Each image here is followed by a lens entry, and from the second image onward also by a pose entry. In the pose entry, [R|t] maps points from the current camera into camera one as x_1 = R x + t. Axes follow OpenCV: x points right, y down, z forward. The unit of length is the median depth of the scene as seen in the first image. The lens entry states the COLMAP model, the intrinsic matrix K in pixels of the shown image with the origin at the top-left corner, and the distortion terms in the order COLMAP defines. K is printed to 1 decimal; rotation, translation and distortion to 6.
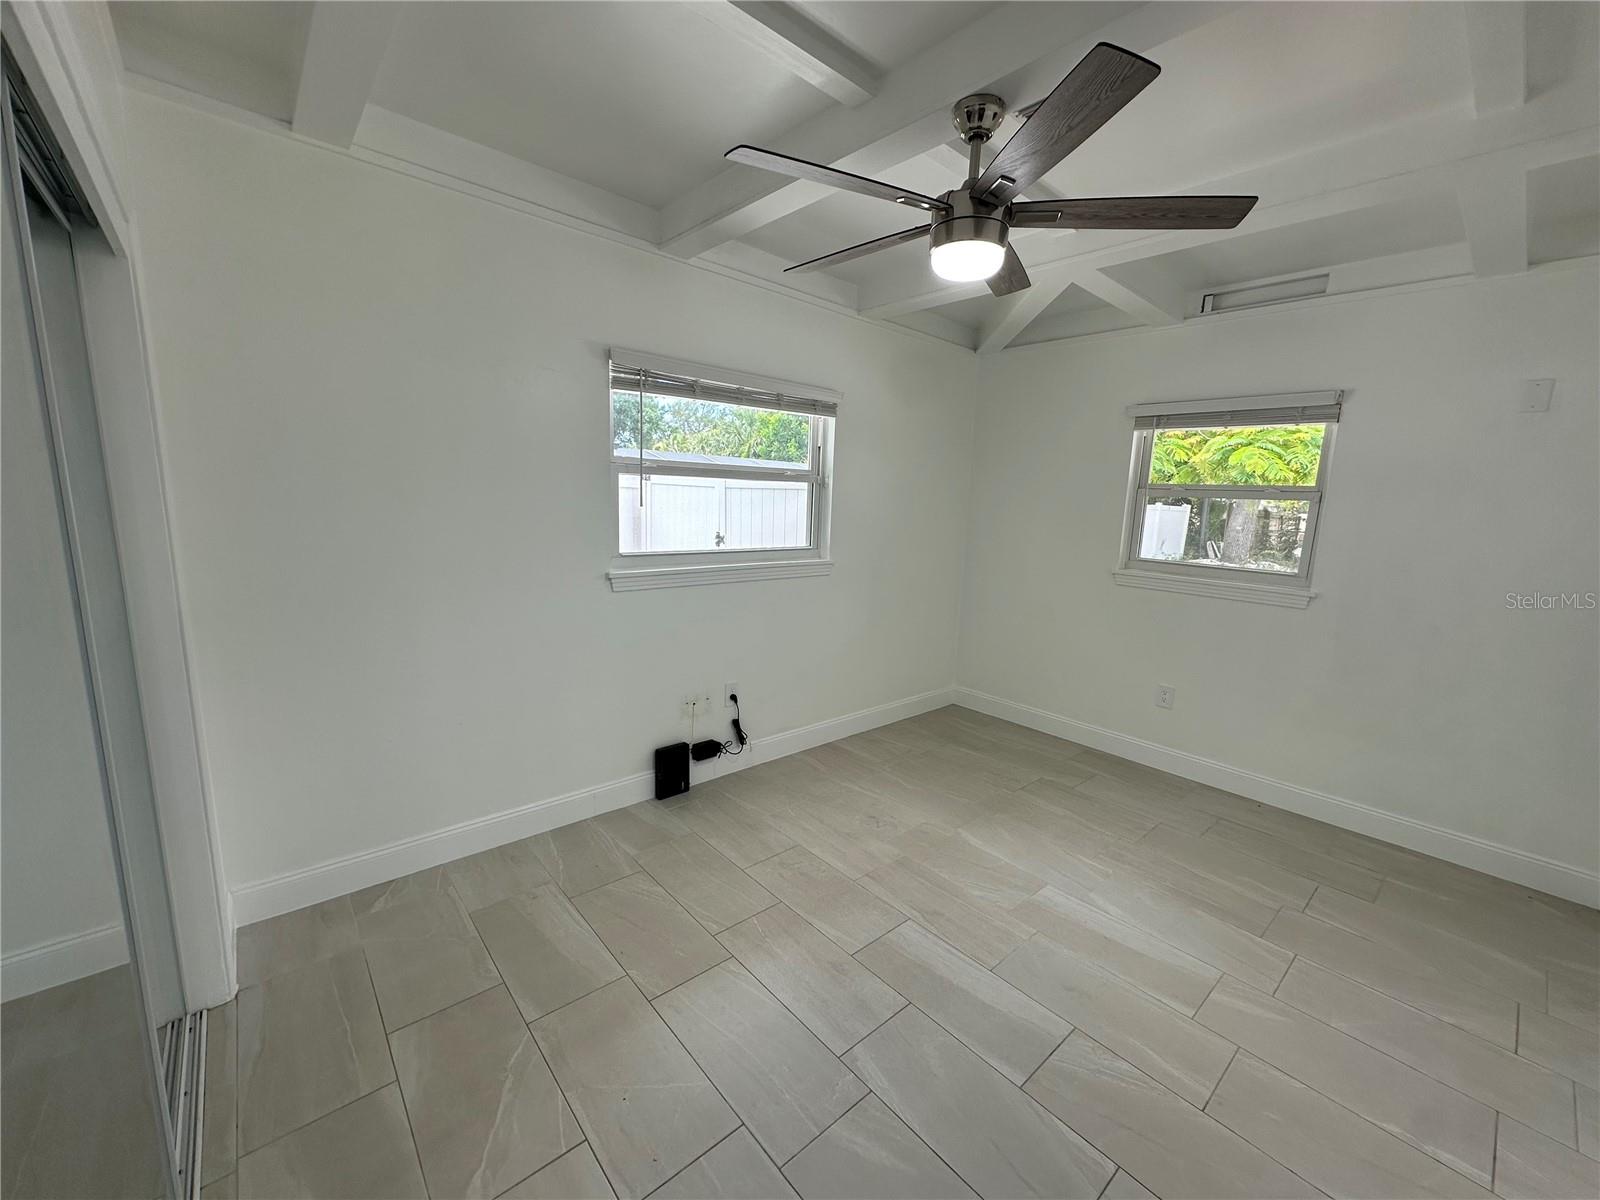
lens RADIAL K [[637.3, 0, 798.3], [0, 637.3, 603.9], [0, 0, 1]] dist [-0.003899, 0.000490]
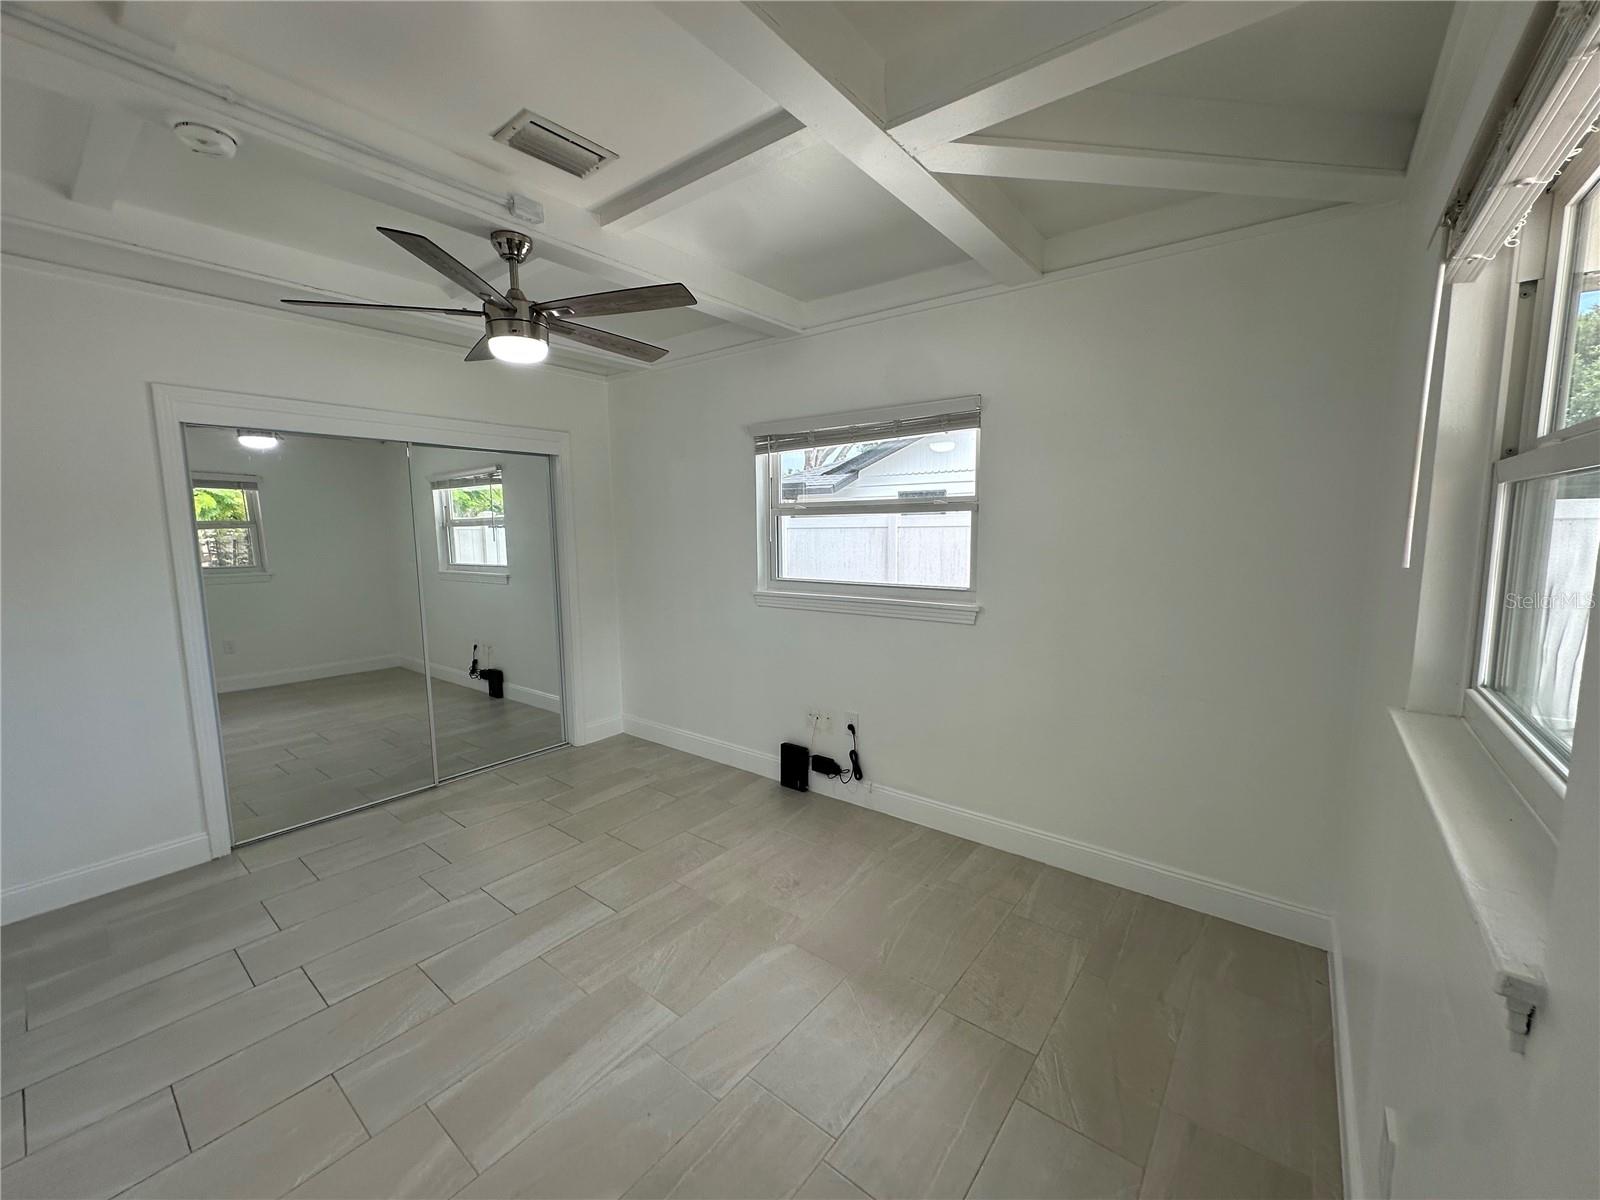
lens RADIAL K [[637.3, 0, 805.1], [0, 637.3, 605.0], [0, 0, 1]] dist [-0.003899, 0.000490]
pose [[0.189735, 0.083584, -0.978271, 0.933712], [-0.151510, 0.986928, 0.054939, -0.098409], [0.970075, 0.137794, 0.199918, 0.758575]]
